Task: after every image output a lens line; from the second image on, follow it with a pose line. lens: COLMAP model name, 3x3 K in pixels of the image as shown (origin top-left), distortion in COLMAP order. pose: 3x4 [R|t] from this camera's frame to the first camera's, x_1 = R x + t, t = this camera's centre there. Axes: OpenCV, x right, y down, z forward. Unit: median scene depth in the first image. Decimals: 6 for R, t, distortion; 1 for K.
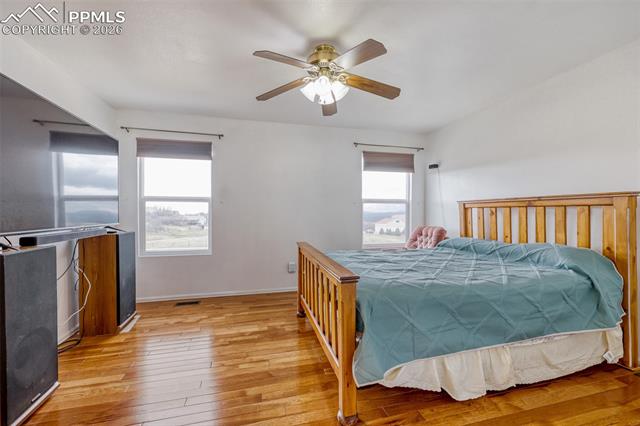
lens RADIAL K [[258.0, 0, 320.0], [0, 258.0, 213.0], [0, 0, 1]] dist [0.000271, 0.000146]
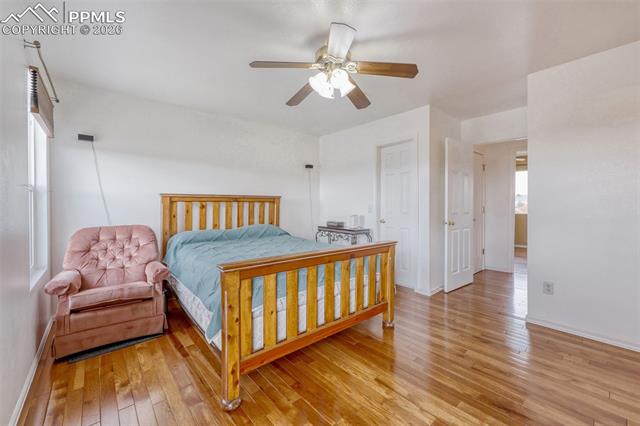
lens RADIAL K [[258.0, 0, 320.0], [0, 258.0, 213.0], [0, 0, 1]] dist [0.000271, 0.000146]
pose [[-0.429290, -0.033578, 0.902542, -0.652382], [0.004172, 0.999224, 0.039159, -0.014241], [-0.903157, 0.020575, -0.428817, 1.128450]]
